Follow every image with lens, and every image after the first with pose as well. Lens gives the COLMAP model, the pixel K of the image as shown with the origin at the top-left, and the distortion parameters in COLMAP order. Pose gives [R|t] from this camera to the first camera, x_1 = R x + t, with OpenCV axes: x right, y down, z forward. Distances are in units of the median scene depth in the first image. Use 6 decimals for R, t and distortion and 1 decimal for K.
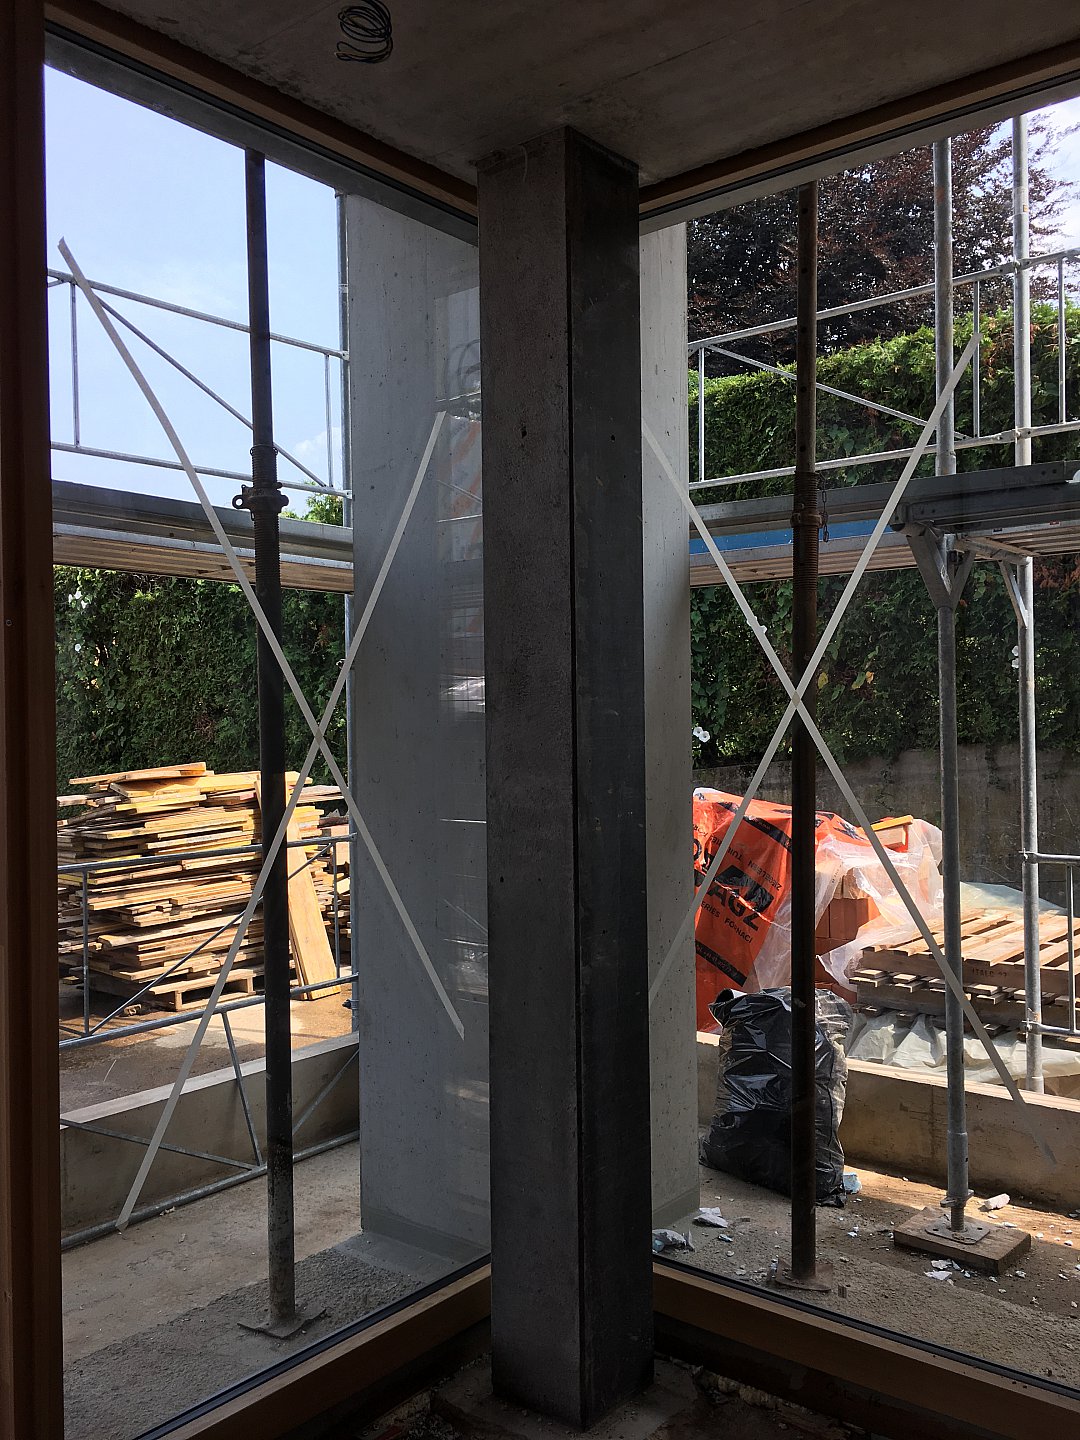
lens RADIAL K [[1230.4, 0, 538.6], [0, 1230.4, 712.9], [0, 0, 1]] dist [0.075965, -0.097854]
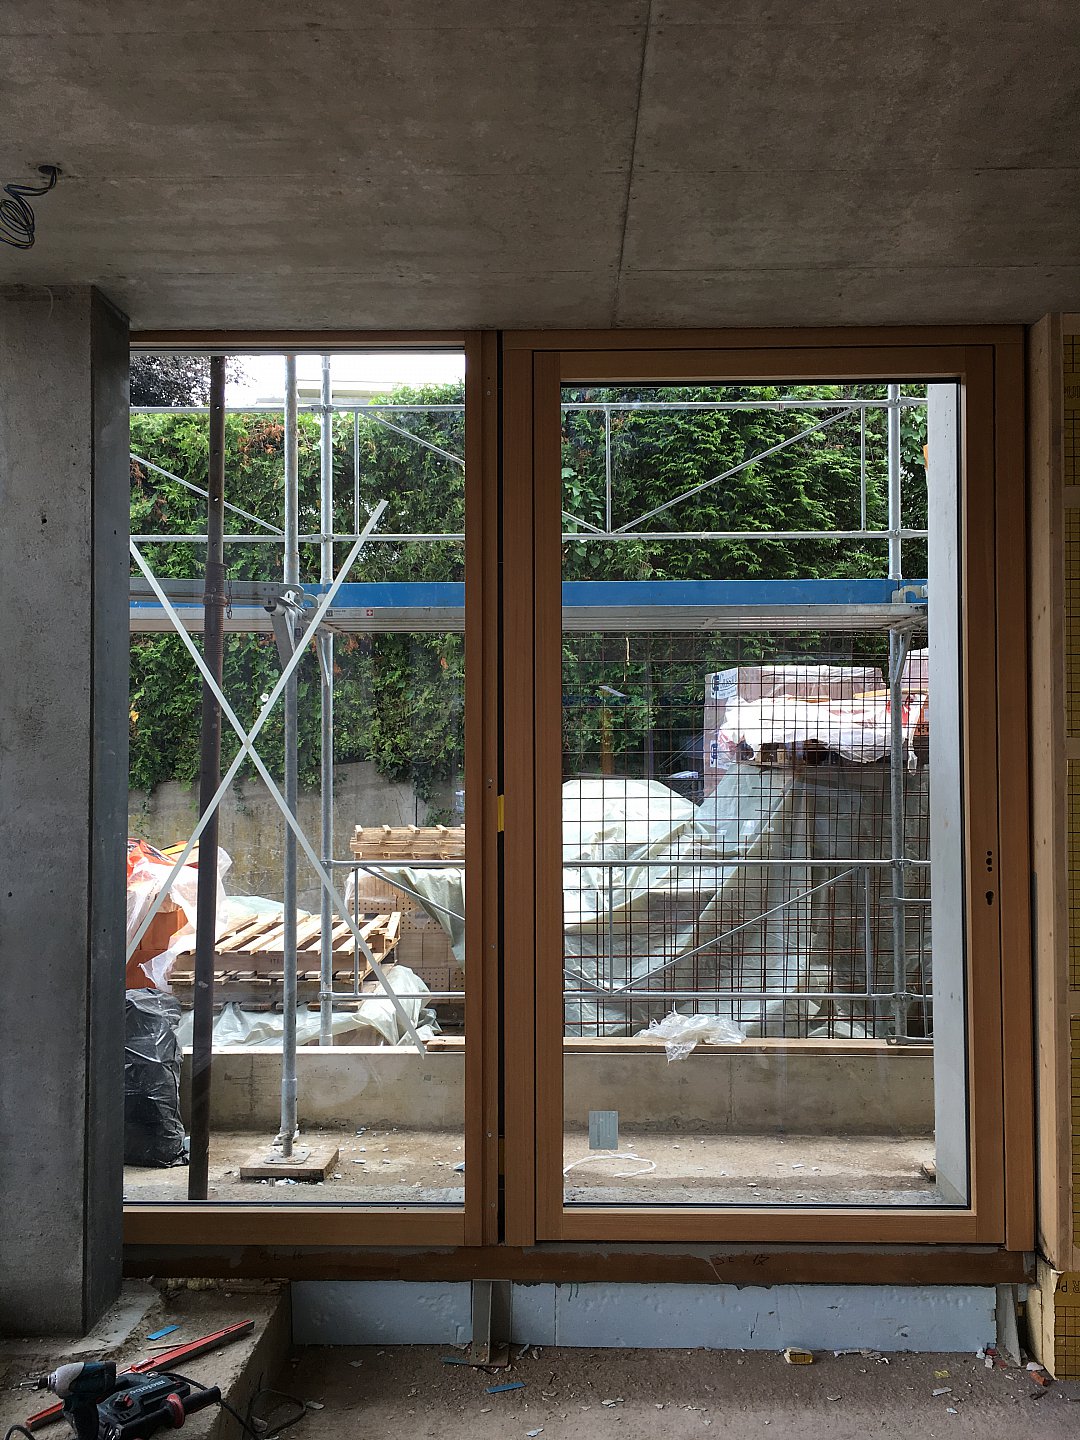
lens RADIAL K [[1230.4, 0, 538.6], [0, 1230.4, 712.9], [0, 0, 1]] dist [0.075965, -0.097854]
pose [[0.790362, 0.027178, 0.612037, -0.359702], [-0.010928, 0.999482, -0.030271, -0.007231], [-0.612543, 0.017237, 0.790249, -0.246571]]
